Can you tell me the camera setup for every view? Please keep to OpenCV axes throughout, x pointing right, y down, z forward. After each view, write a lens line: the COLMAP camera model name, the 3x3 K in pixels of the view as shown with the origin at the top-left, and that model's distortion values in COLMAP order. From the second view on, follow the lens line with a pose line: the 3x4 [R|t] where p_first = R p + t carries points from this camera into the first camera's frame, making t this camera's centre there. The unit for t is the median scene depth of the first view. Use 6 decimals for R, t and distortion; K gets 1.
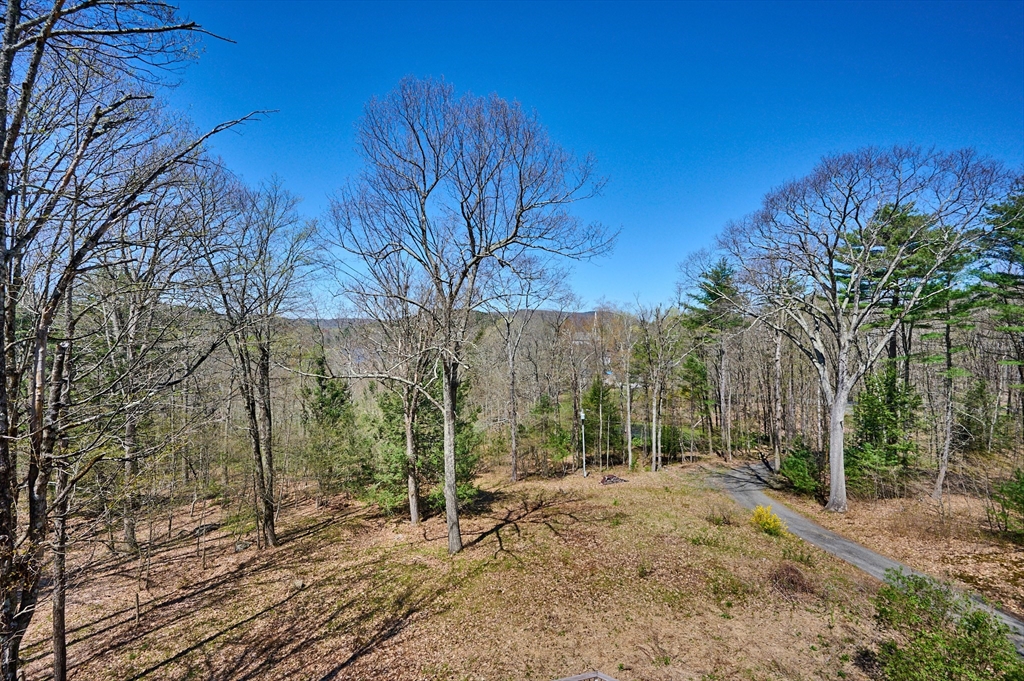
lens RADIAL K [[417.8, 0, 514.7], [0, 417.8, 344.1], [0, 0, 1]] dist [-0.001065, -0.000302]
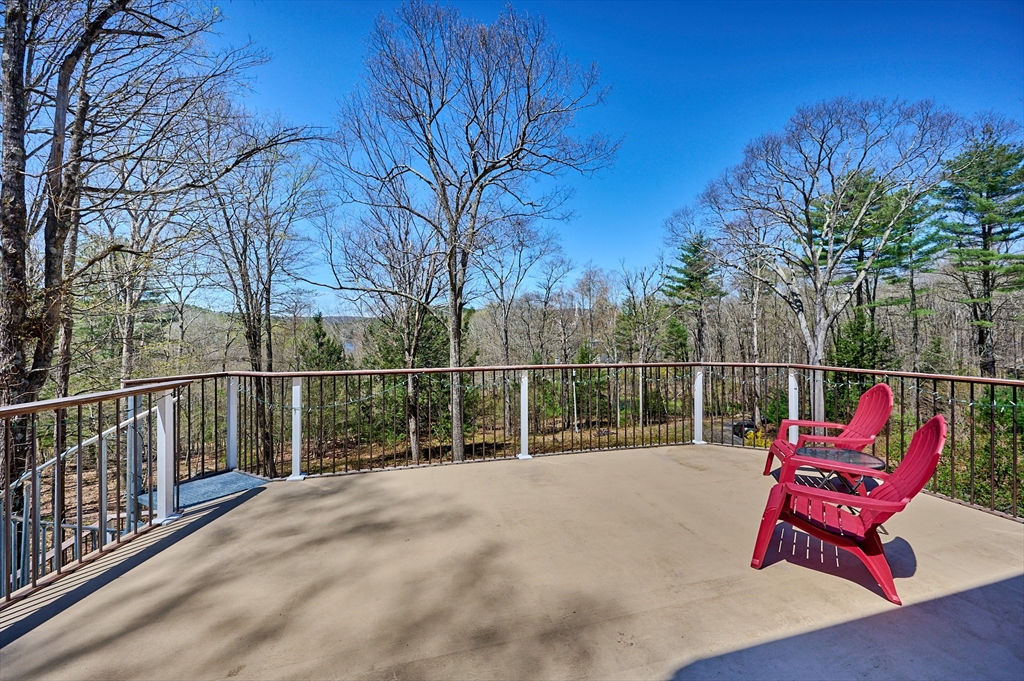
lens RADIAL K [[398.4, 0, 514.6], [0, 398.4, 325.8], [0, 0, 1]] dist [-0.002981, 0.000028]
pose [[0.999181, -0.006360, 0.039959, -0.036539], [0.007593, 0.999497, -0.030796, 0.132070], [-0.039743, 0.031074, 0.998727, 0.019295]]
